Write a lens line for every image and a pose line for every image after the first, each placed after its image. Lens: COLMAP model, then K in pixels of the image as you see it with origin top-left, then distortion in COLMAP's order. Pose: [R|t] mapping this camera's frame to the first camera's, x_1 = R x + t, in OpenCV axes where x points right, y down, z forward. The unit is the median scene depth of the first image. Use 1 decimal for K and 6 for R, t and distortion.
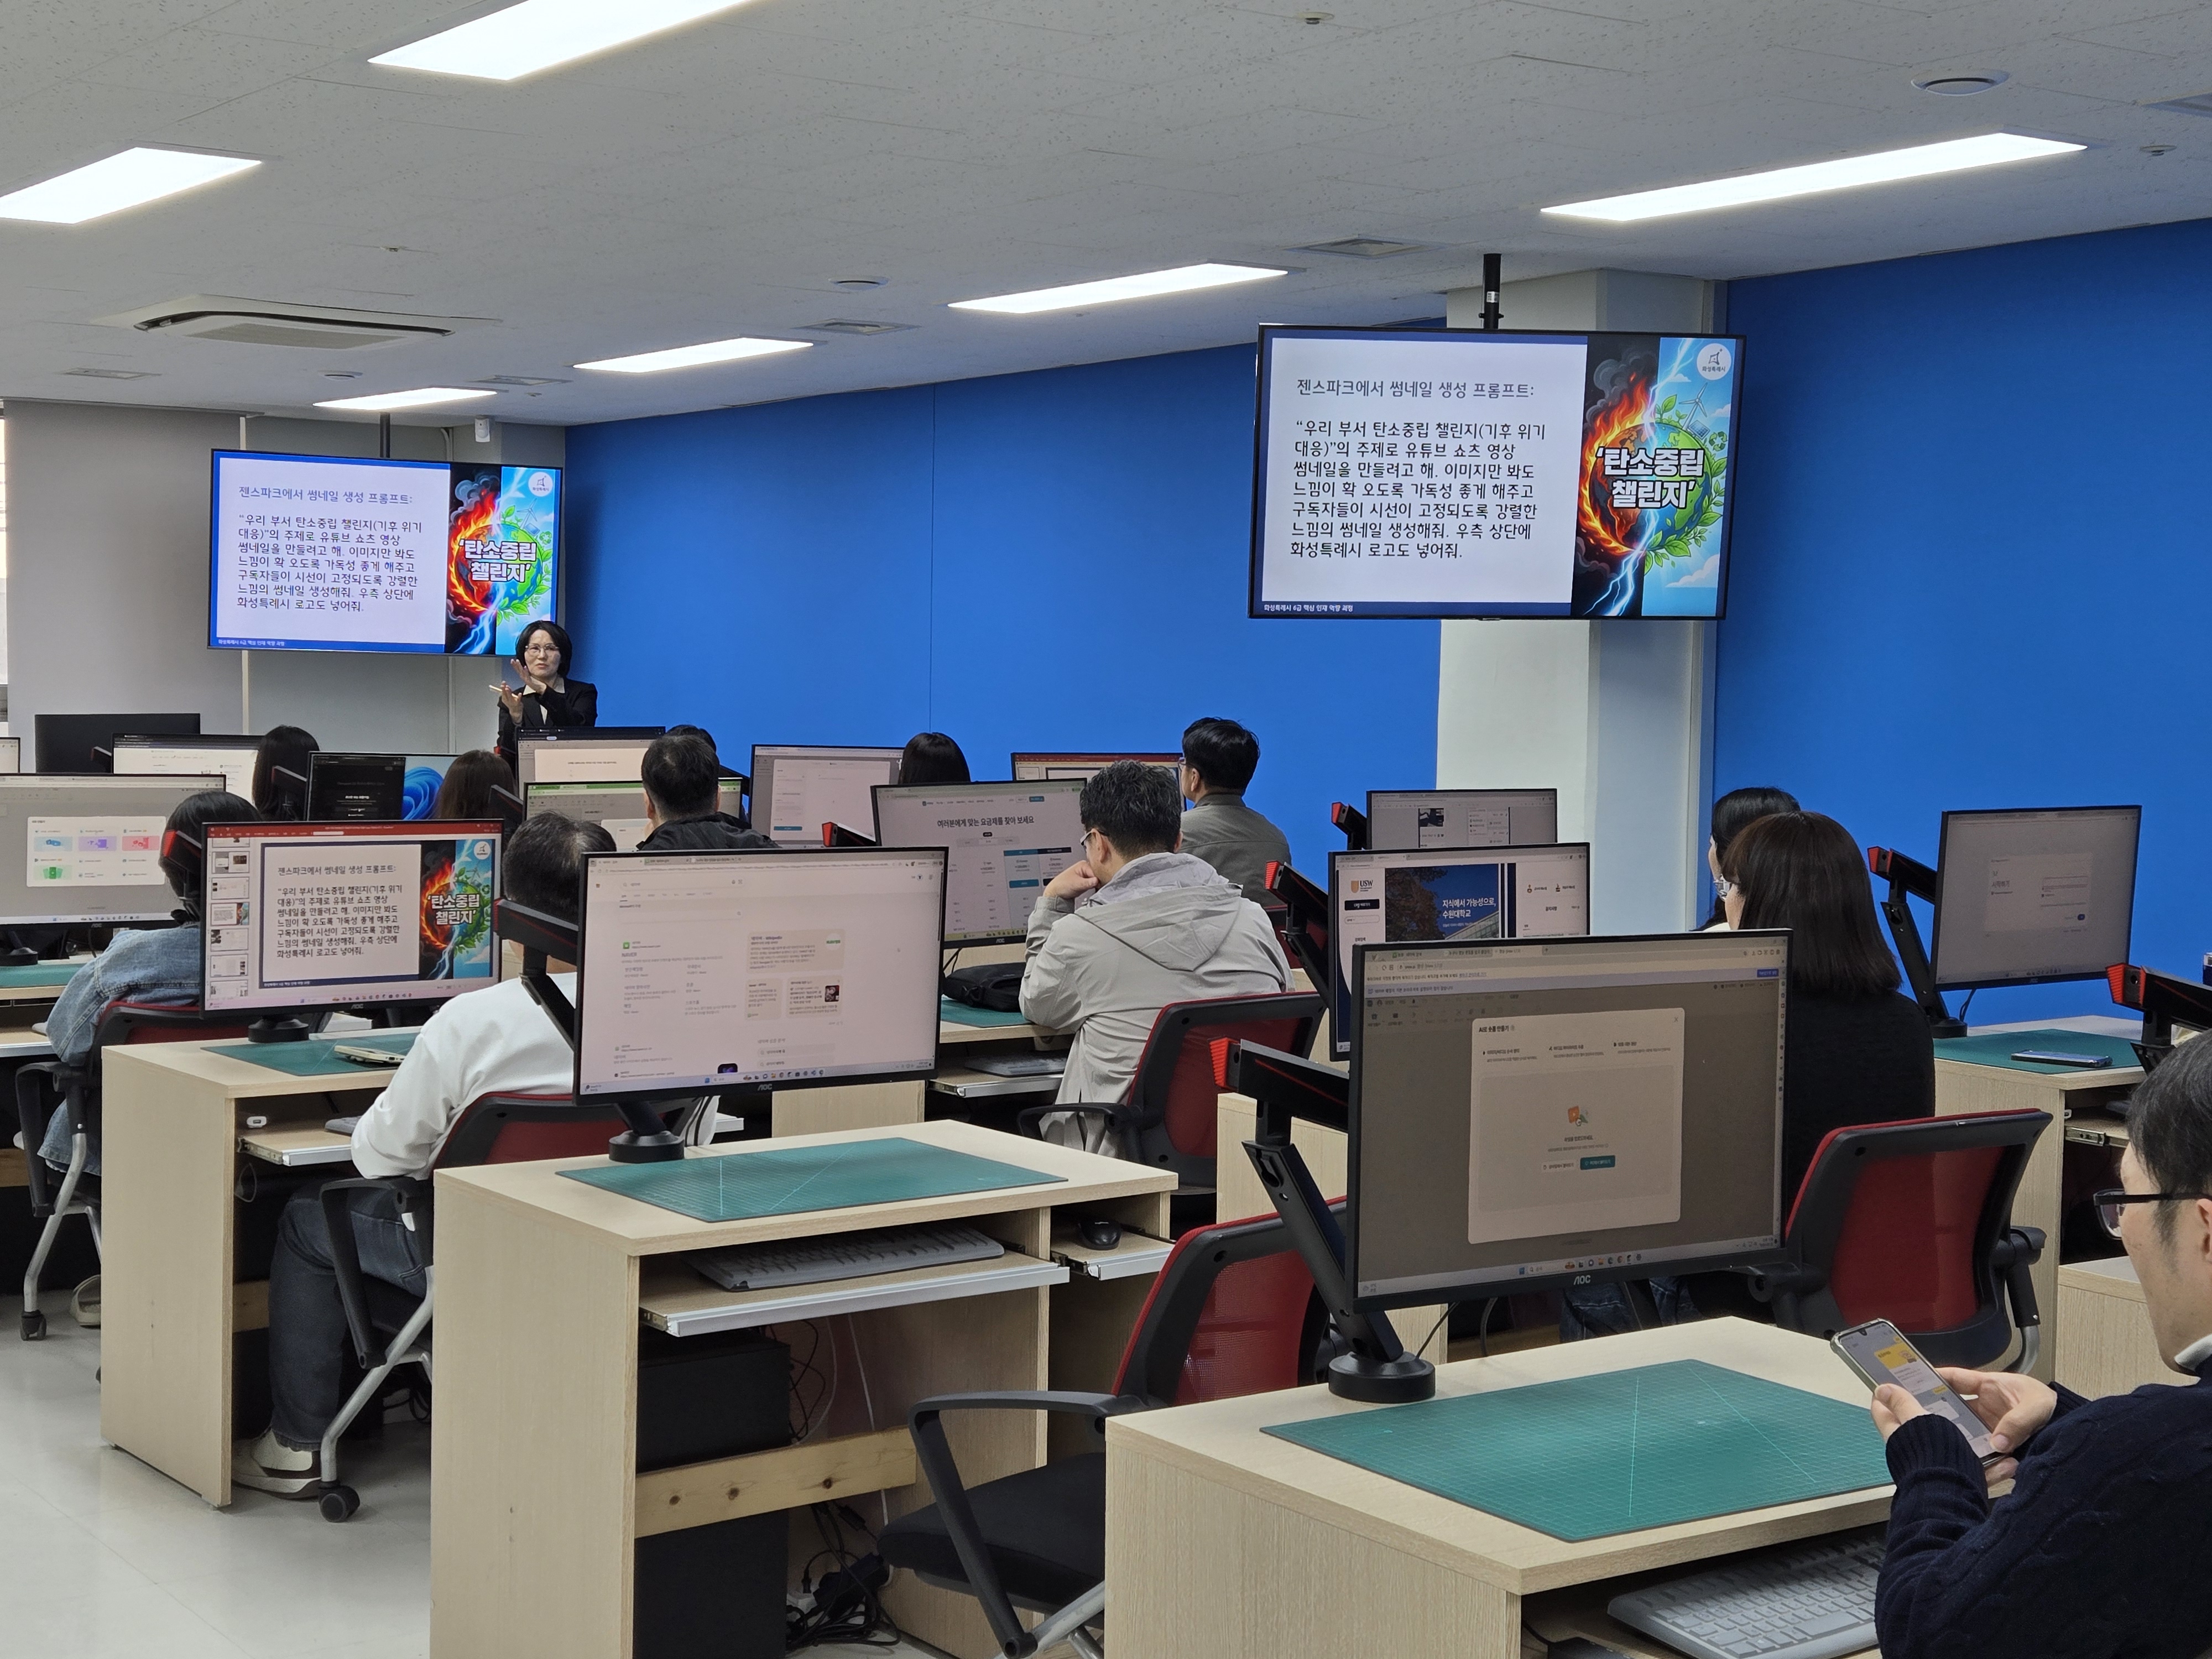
lens RADIAL K [[3189.8, 0, 1106.0], [0, 3189.8, 829.5], [0, 0, 1]] dist [0.034957, -0.009260]
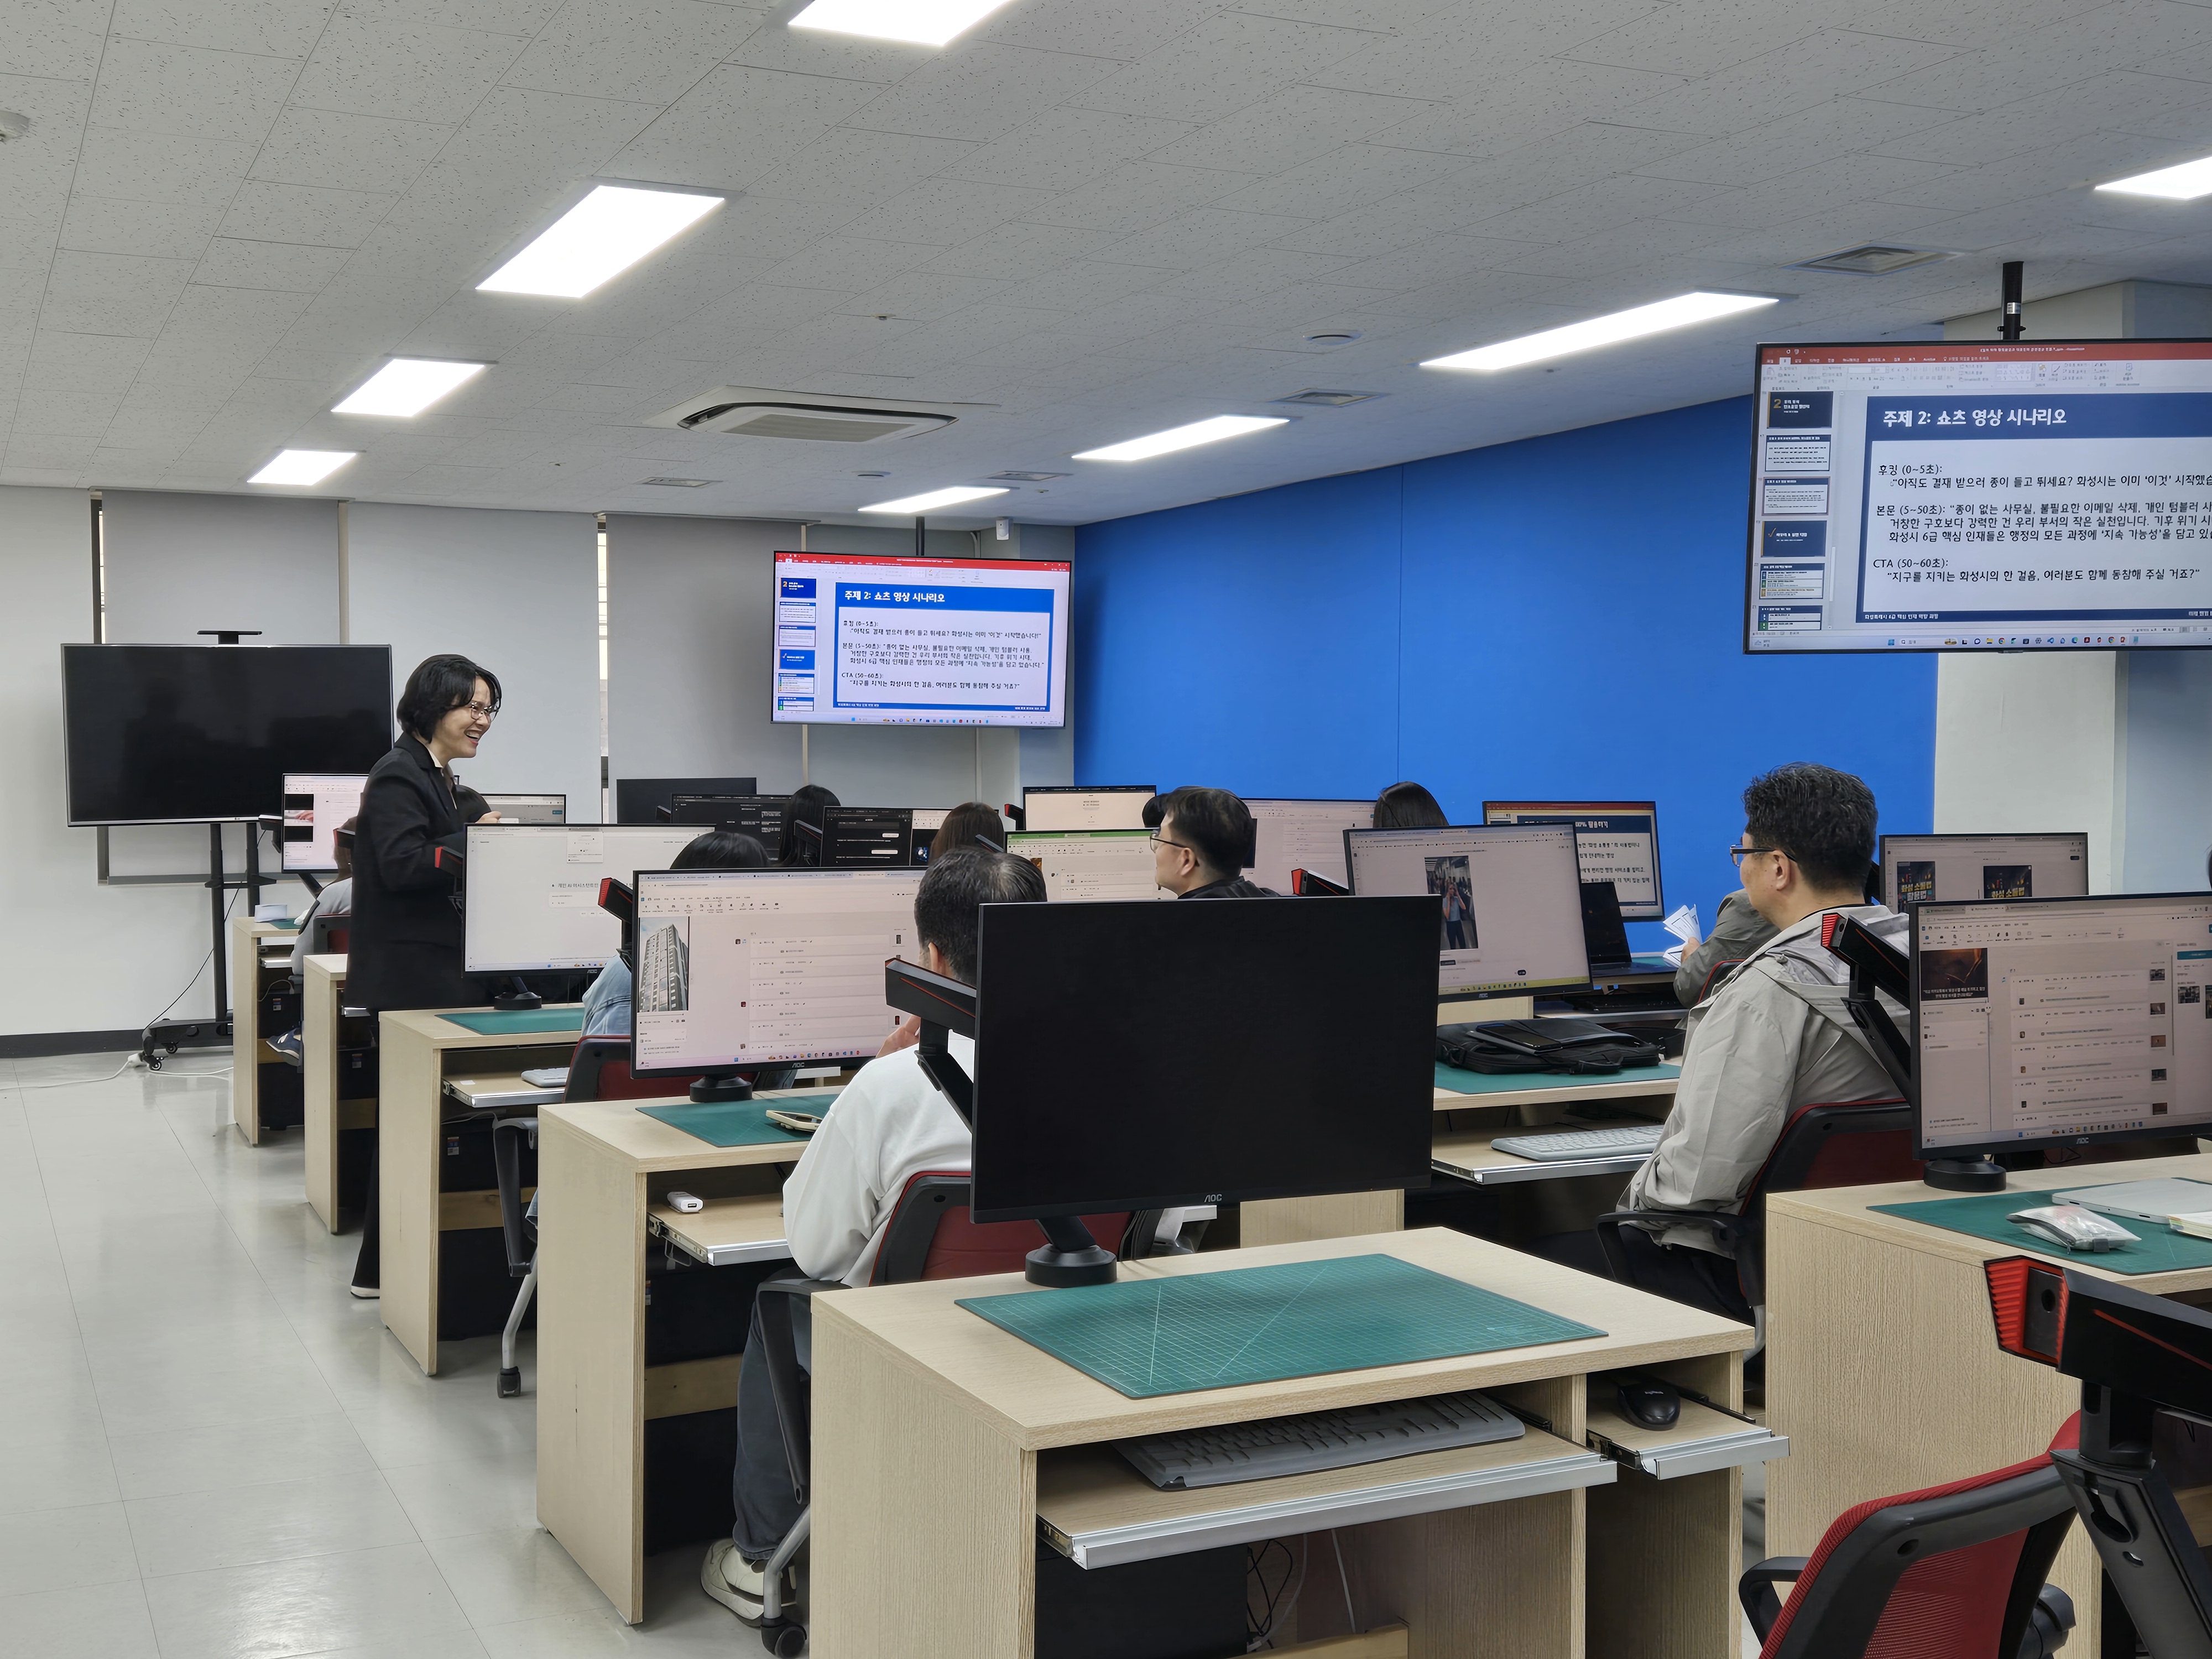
lens RADIAL K [[2448.7, 0, 1106.0], [0, 2448.7, 829.5], [0, 0, 1]] dist [0.149724, -0.001750]
pose [[0.985624, -0.004597, -0.168889, -0.024473], [0.001160, 0.999790, -0.020444, 0.001021], [0.168948, 0.019954, 0.985423, 0.327046]]
